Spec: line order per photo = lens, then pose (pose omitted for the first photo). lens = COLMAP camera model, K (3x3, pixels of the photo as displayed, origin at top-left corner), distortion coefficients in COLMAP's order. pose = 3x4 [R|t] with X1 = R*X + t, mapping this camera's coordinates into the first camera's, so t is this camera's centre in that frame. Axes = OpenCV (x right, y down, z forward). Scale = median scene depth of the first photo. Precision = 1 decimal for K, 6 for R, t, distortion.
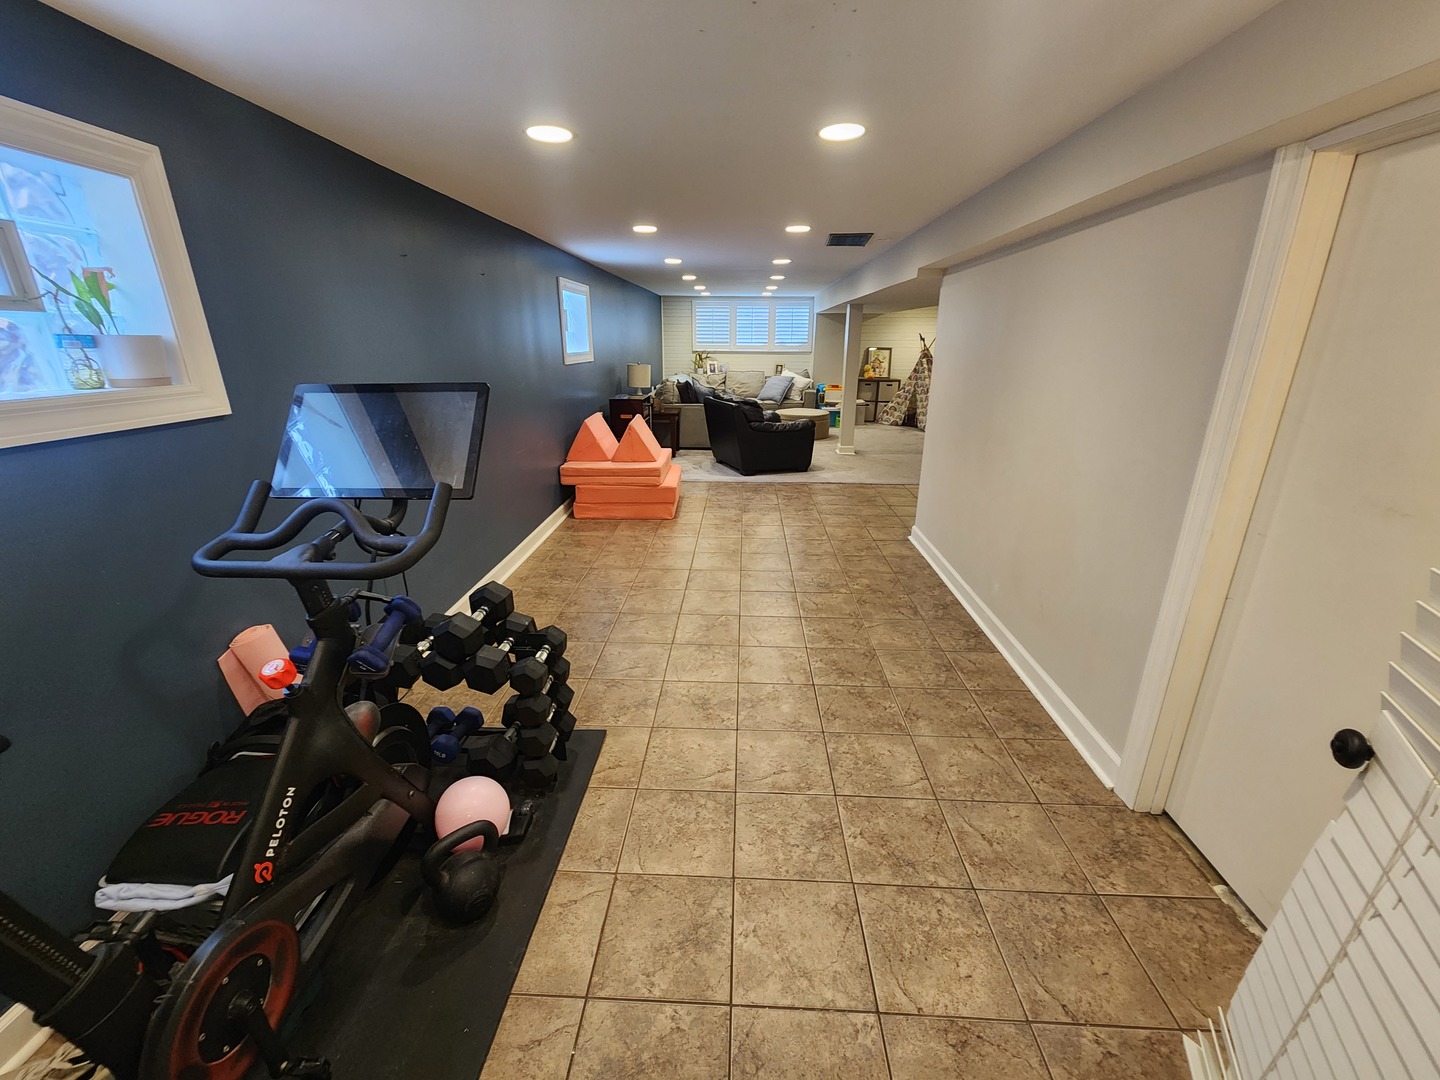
lens RADIAL K [[582.0, 0, 719.8], [0, 582.0, 539.0], [0, 0, 1]] dist [0.000184, 0.000070]
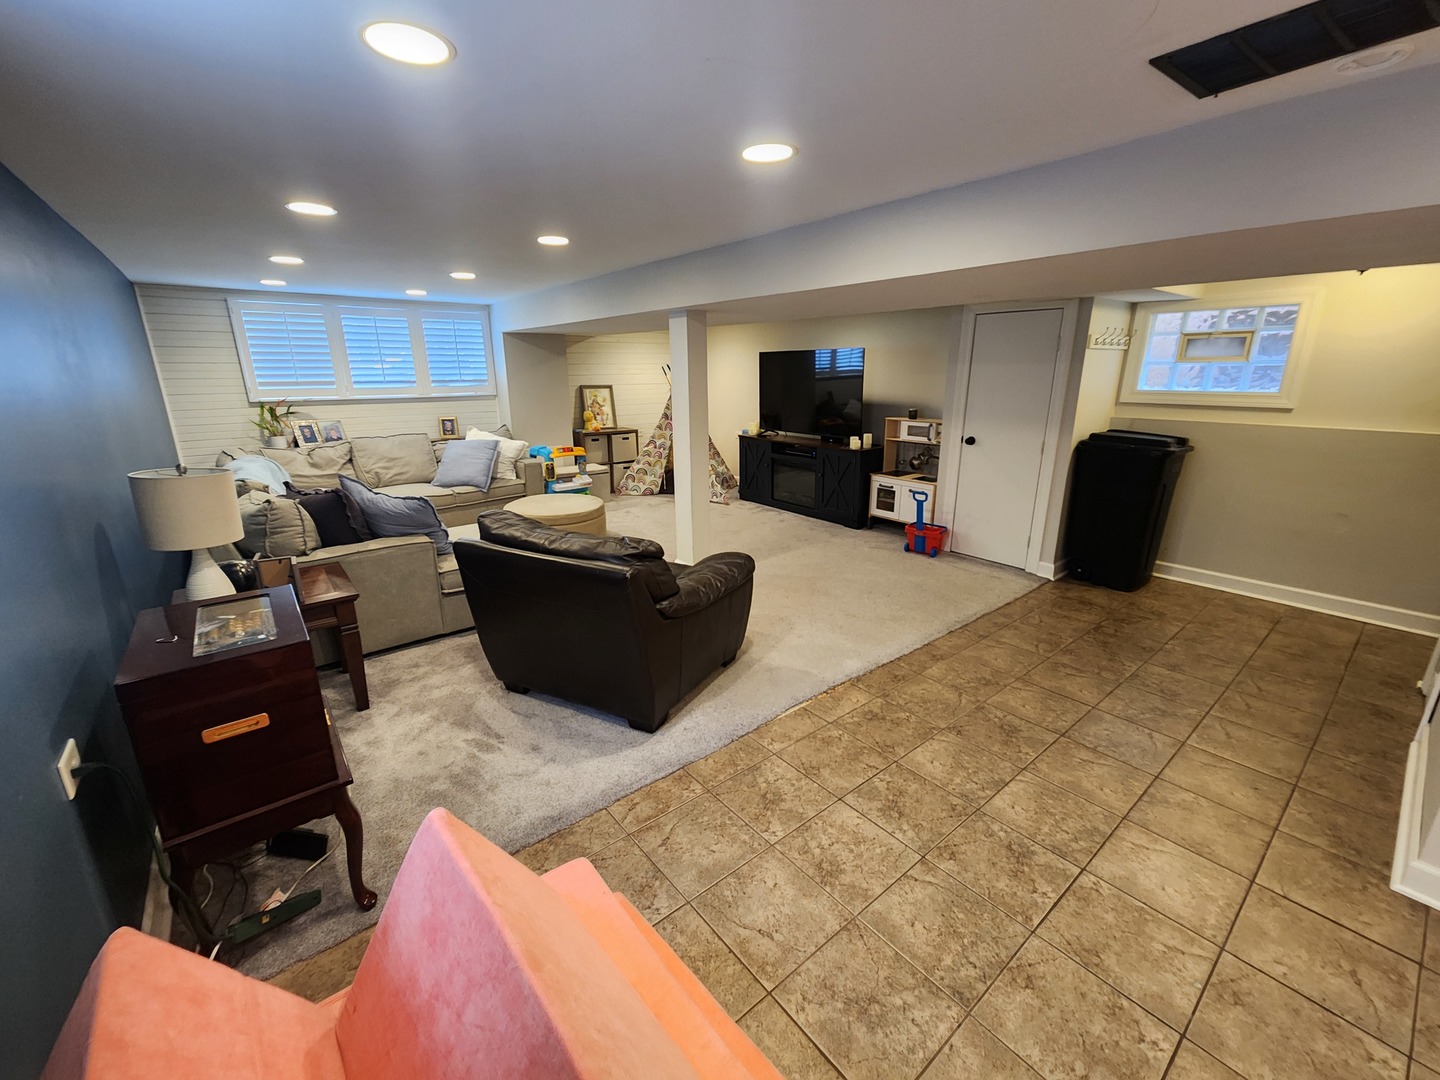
lens RADIAL K [[582.0, 0, 723.4], [0, 582.0, 542.5], [0, 0, 1]] dist [0.000184, 0.000070]
pose [[0.746586, -0.196742, 0.635533, -0.085938], [0.225336, 0.973590, 0.036684, -0.145107], [-0.625966, 0.115821, 0.771202, 0.414072]]
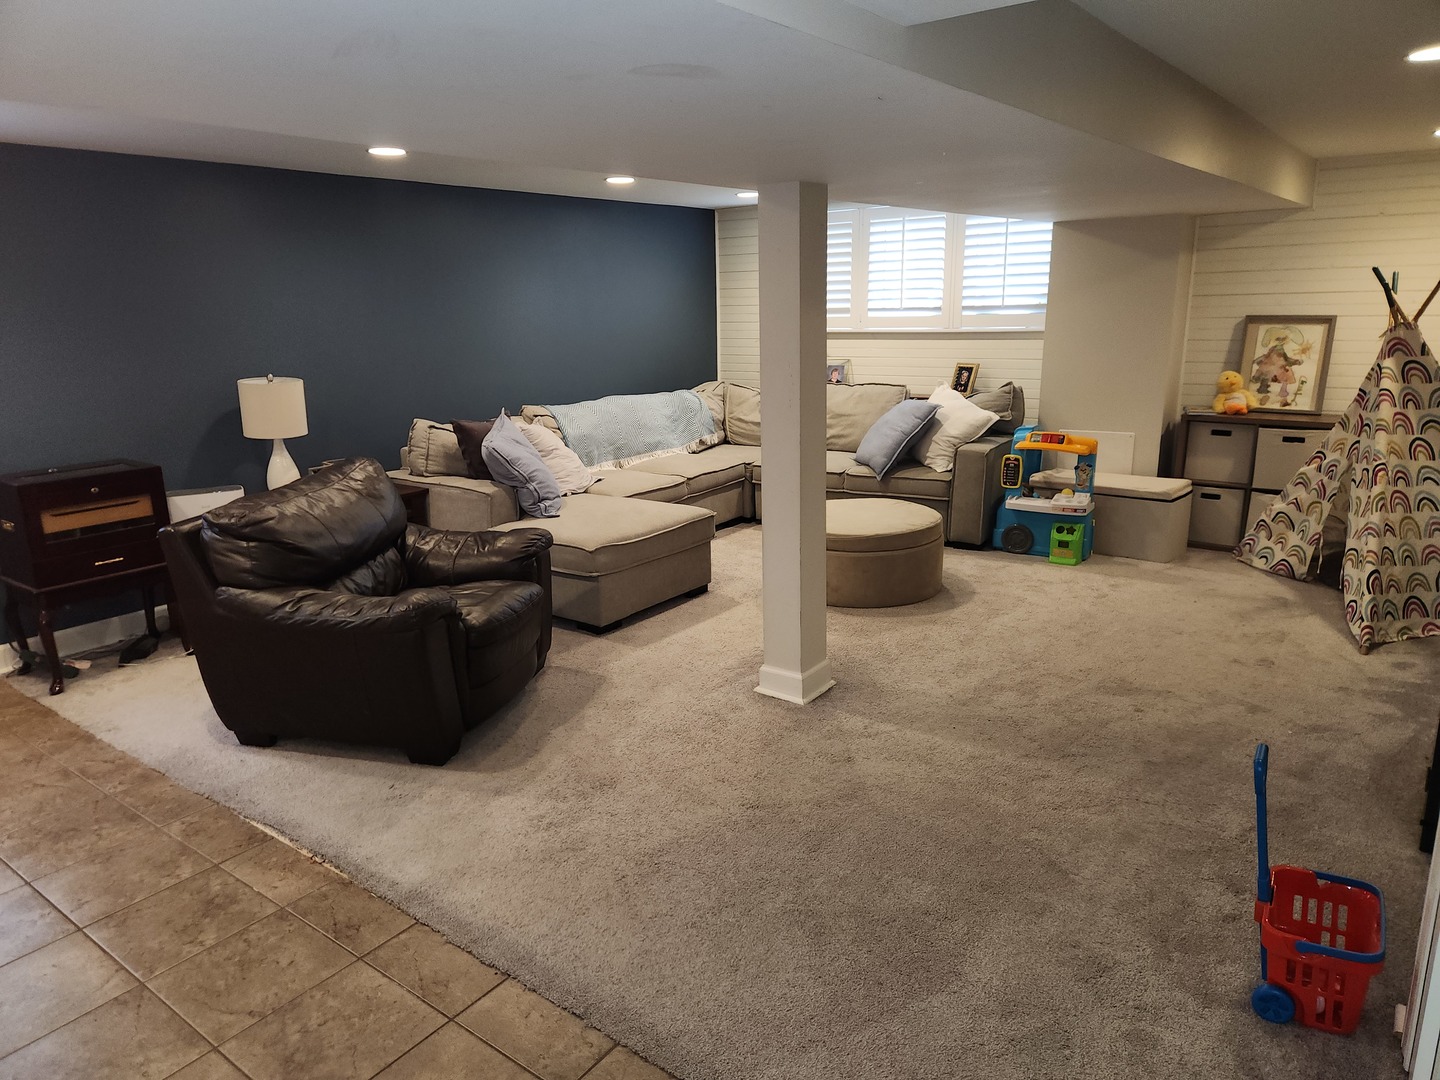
lens RADIAL K [[955.0, 0, 695.7], [0, 955.0, 552.2], [0, 0, 1]] dist [0.025875, -0.009553]
pose [[0.824340, 0.123886, -0.552373, 0.322578], [-0.162064, 0.986565, -0.020592, -0.148905], [0.542401, 0.106495, 0.833343, 0.431551]]
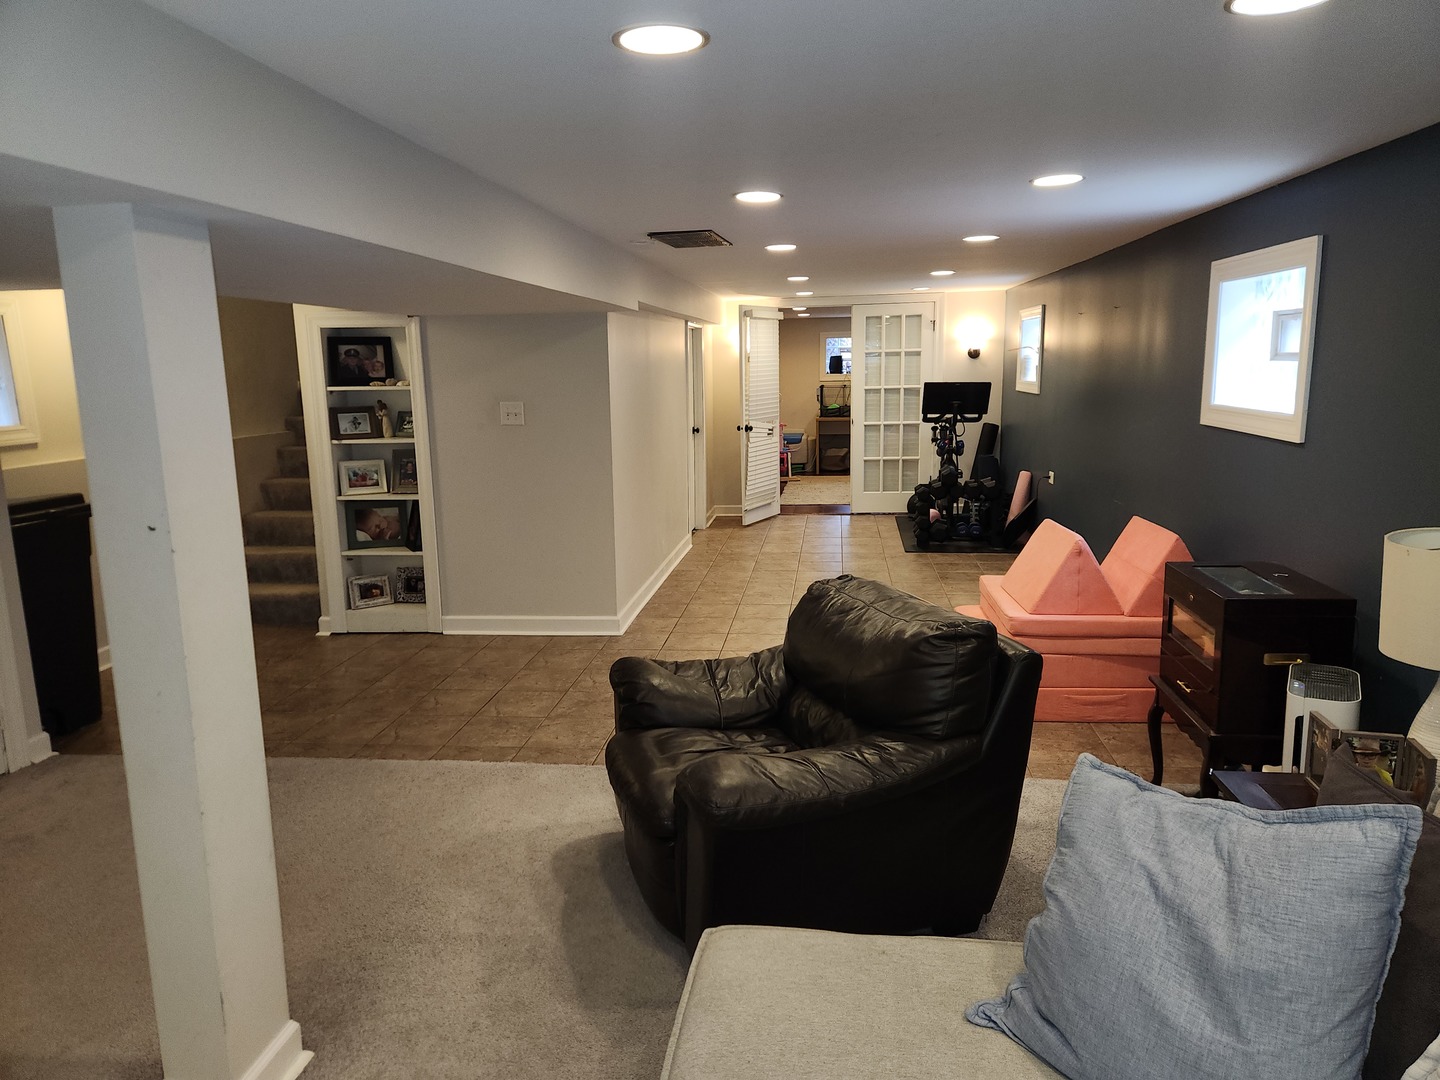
lens RADIAL K [[955.0, 0, 720.9], [0, 955.0, 532.8], [0, 0, 1]] dist [0.025875, -0.009553]
pose [[-0.997280, 0.005382, 0.073513, 0.044931], [0.040479, 0.873469, 0.485193, -0.308545], [-0.061600, 0.486849, -0.871311, 0.867435]]
